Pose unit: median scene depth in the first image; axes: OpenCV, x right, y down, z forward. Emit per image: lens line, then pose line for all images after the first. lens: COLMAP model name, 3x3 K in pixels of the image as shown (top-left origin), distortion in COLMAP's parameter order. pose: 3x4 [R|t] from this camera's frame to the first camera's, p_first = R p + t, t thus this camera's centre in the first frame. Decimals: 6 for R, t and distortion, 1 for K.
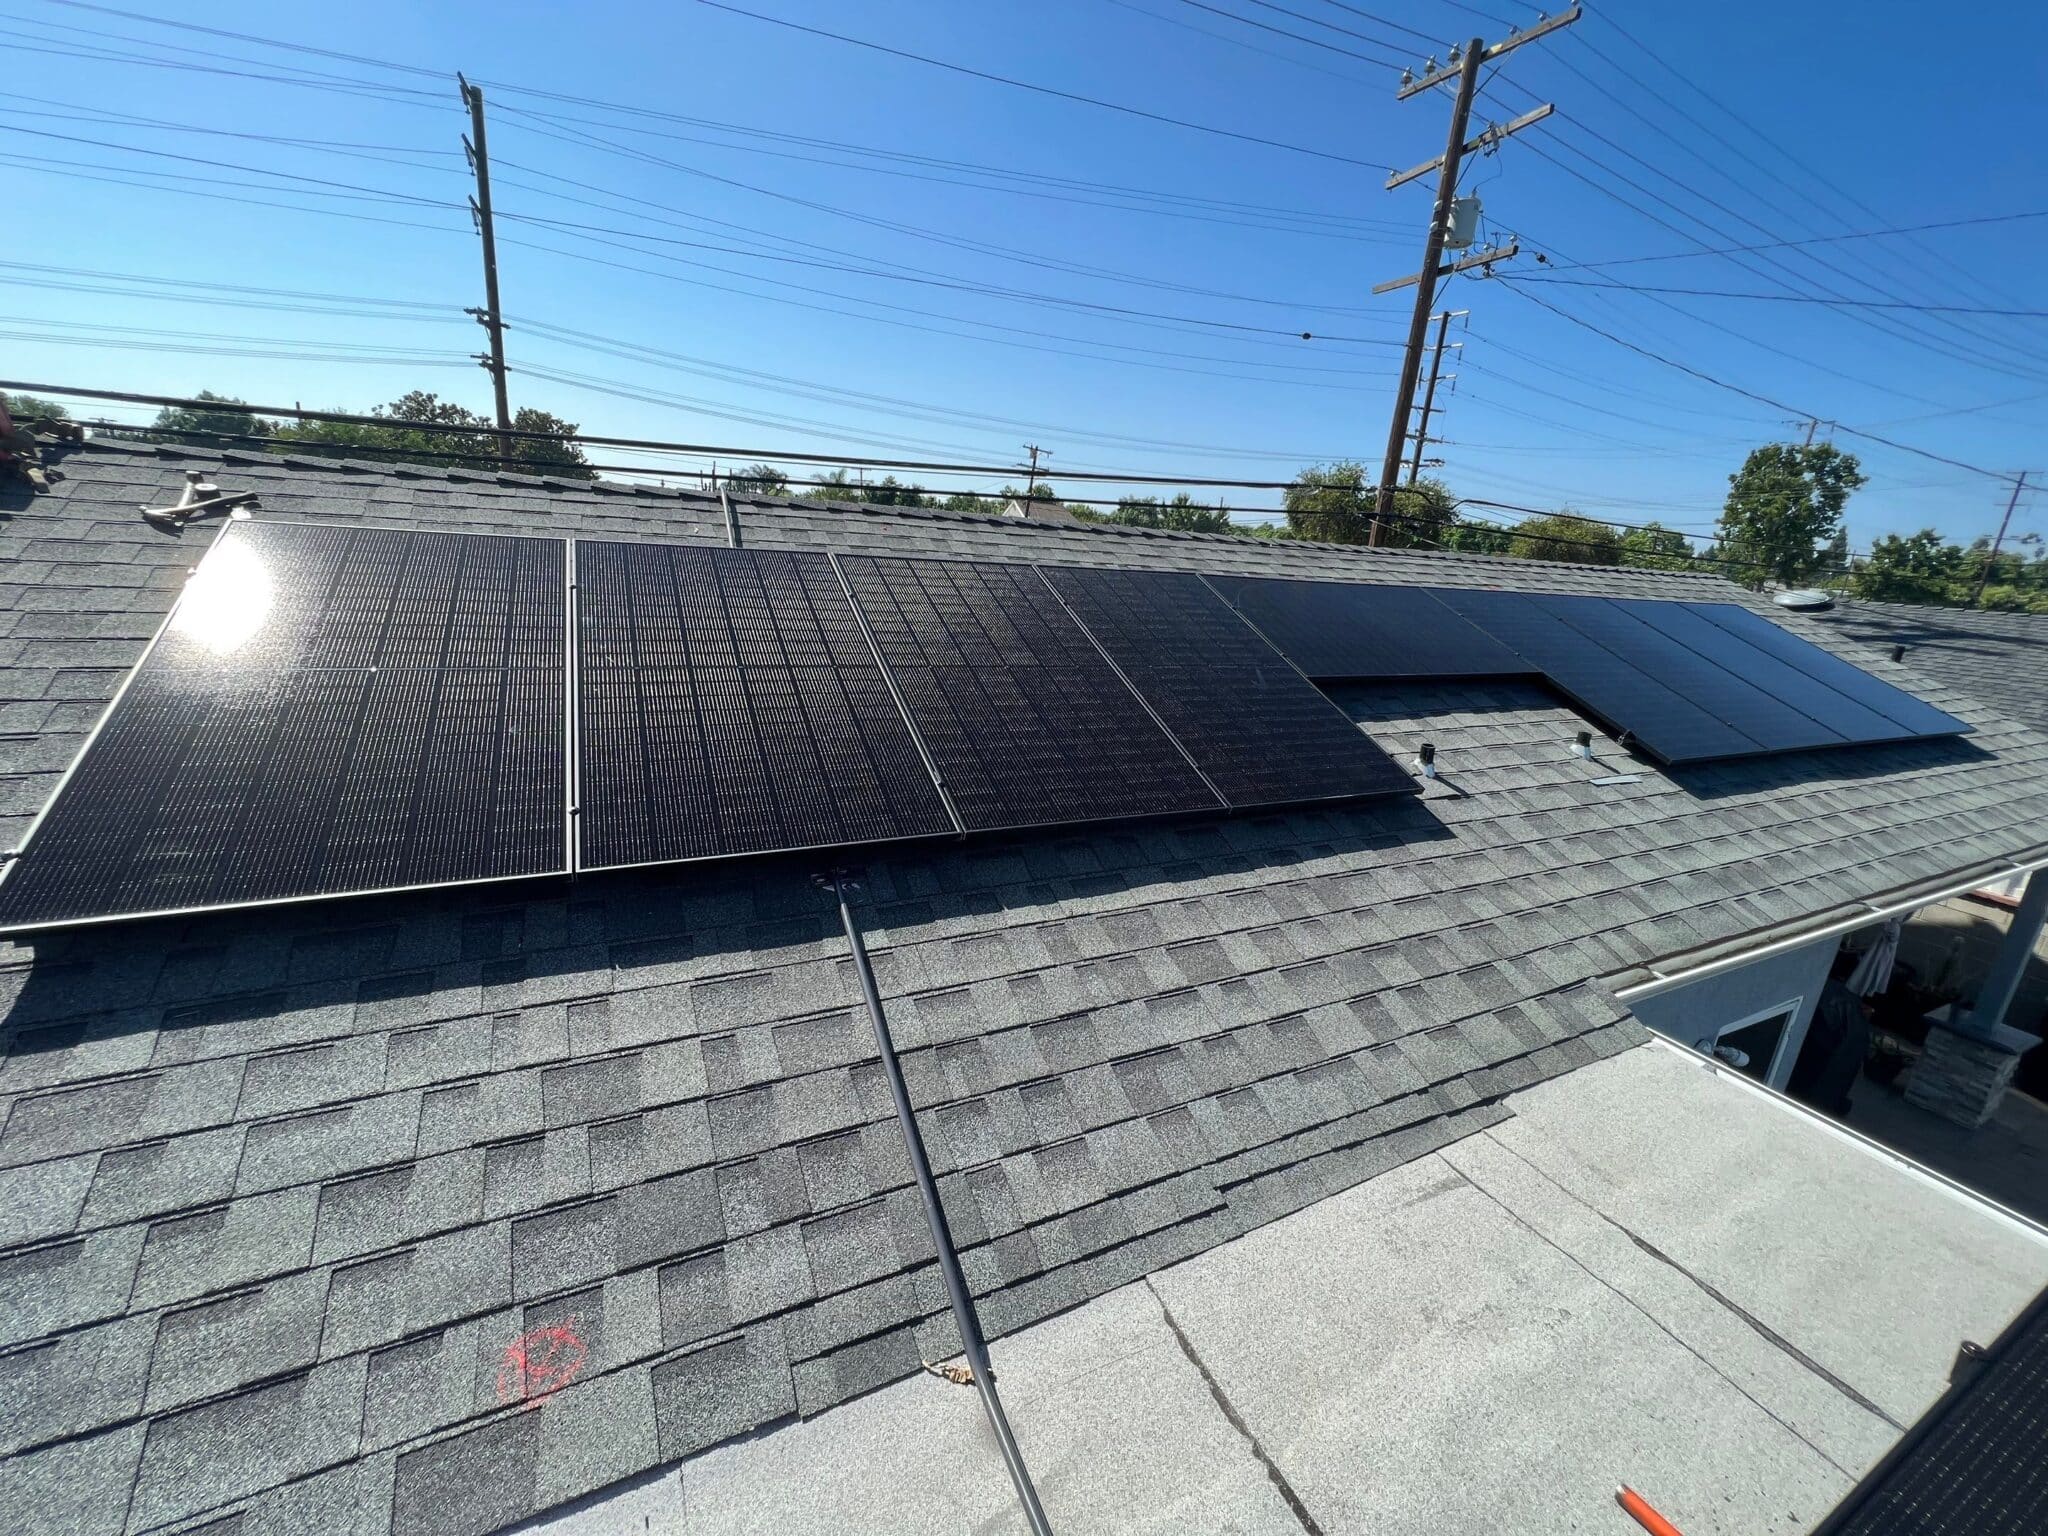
lens RADIAL K [[824.2, 0, 1025.5], [0, 824.2, 760.2], [0, 0, 1]] dist [-0.001340, 0.000424]
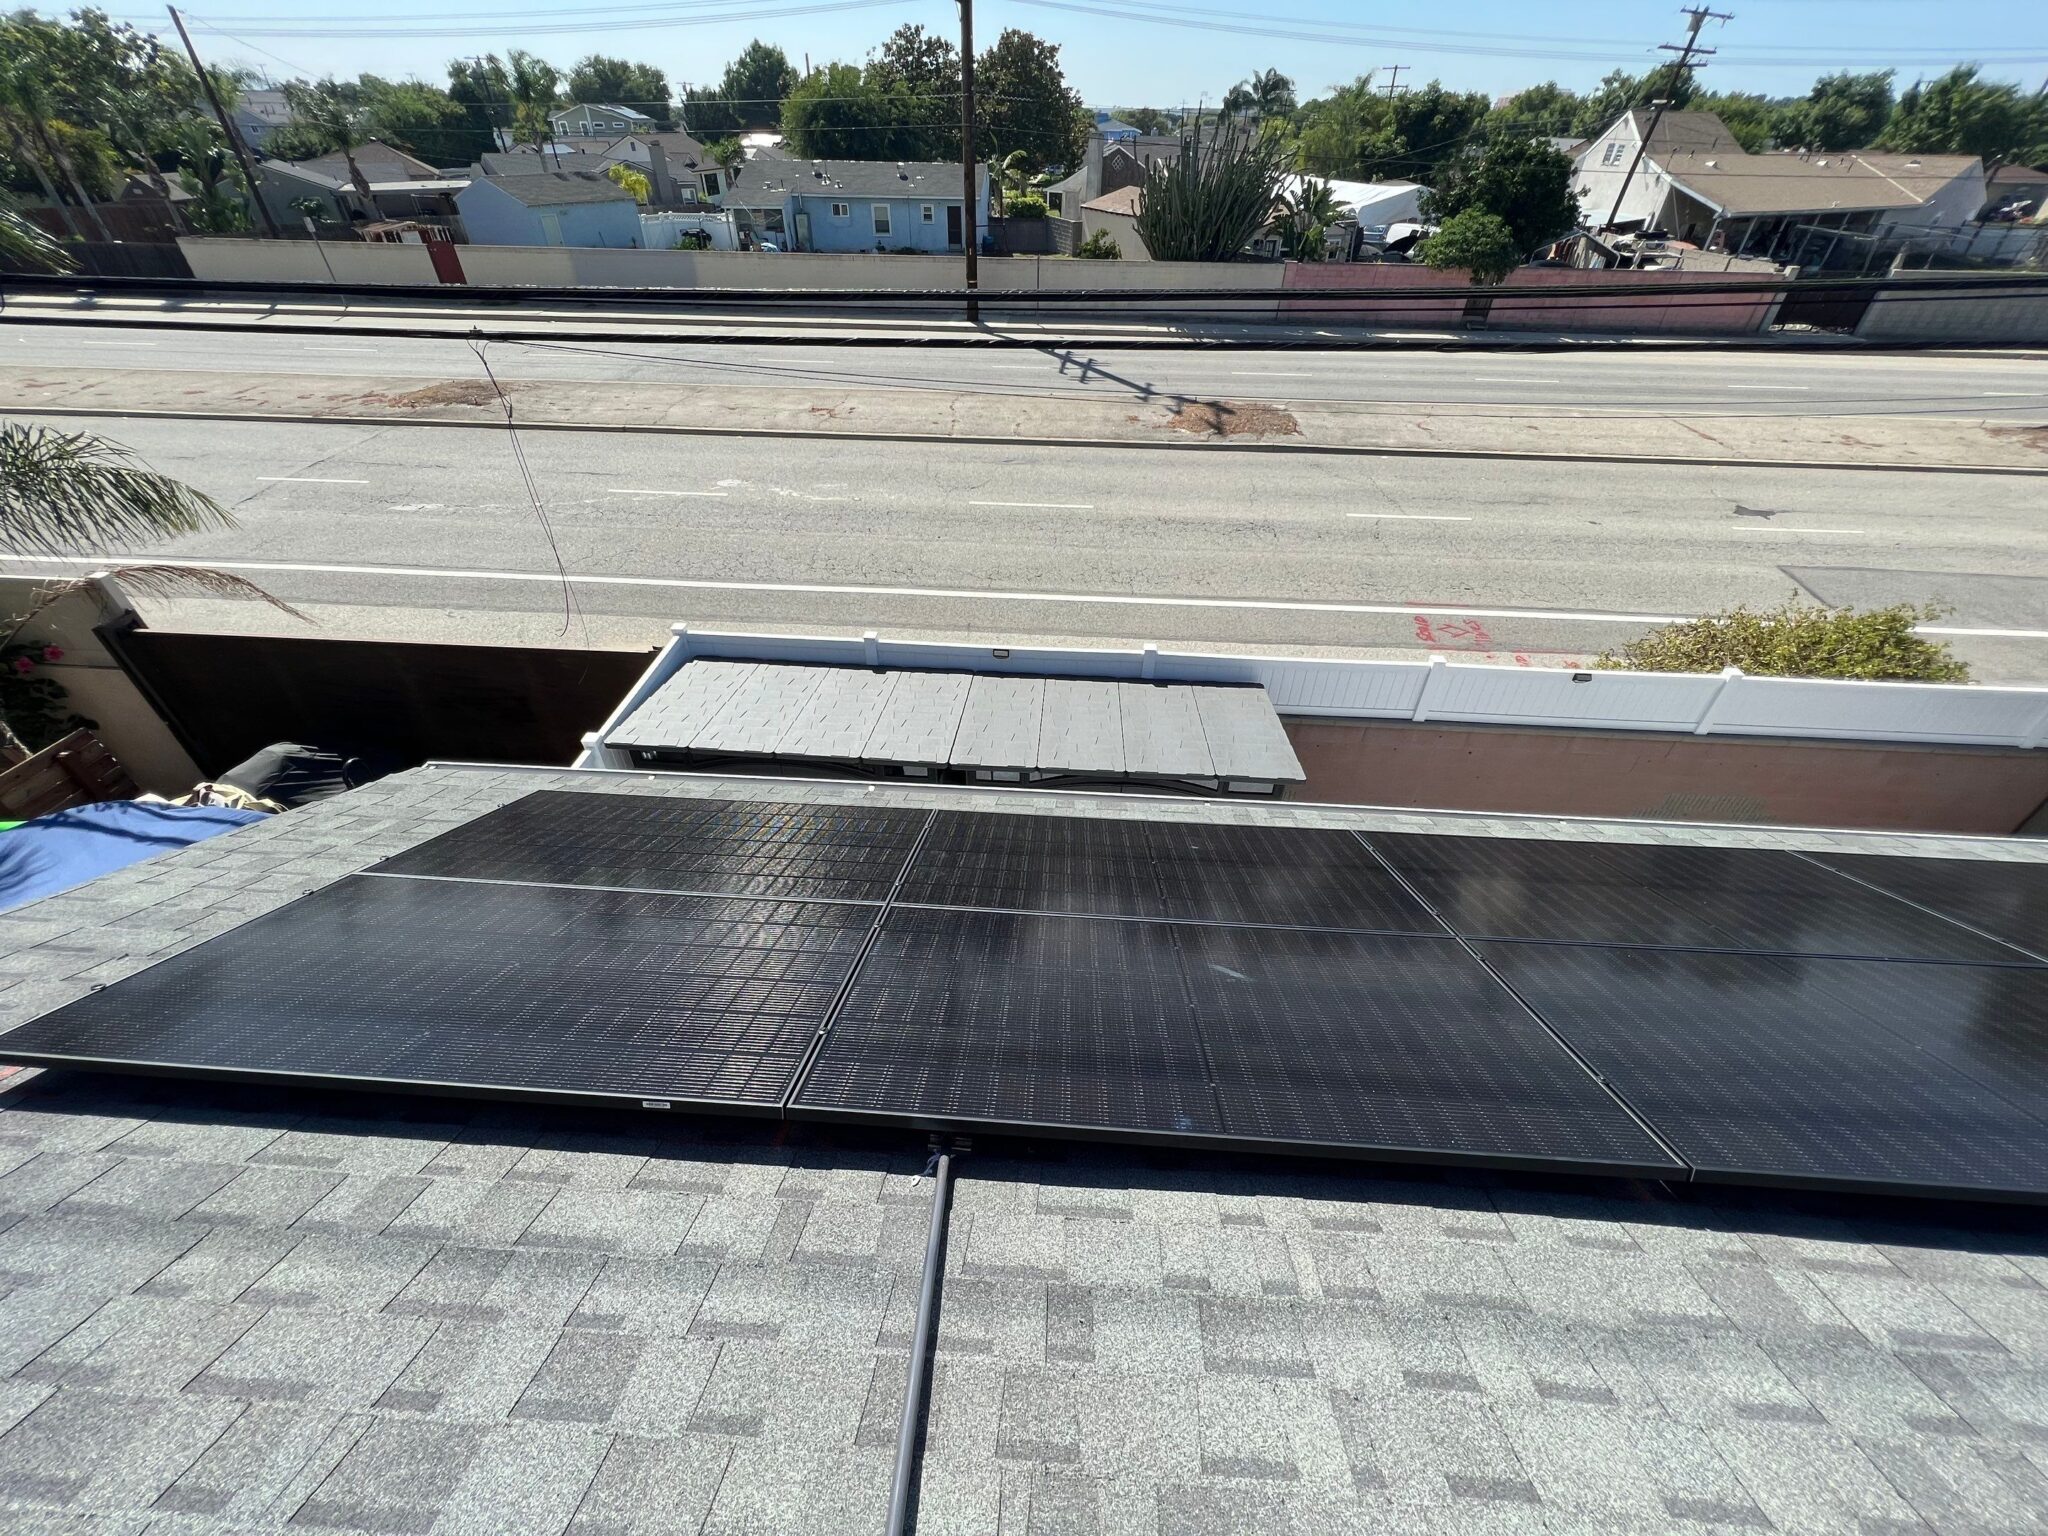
lens RADIAL K [[824.2, 0, 1023.2], [0, 824.2, 760.7], [0, 0, 1]] dist [-0.001340, 0.000424]
pose [[0.869029, 0.252549, -0.425449, -0.106628], [-0.084663, 0.923134, 0.375042, -0.205432], [0.487463, -0.289903, 0.823612, 0.304137]]
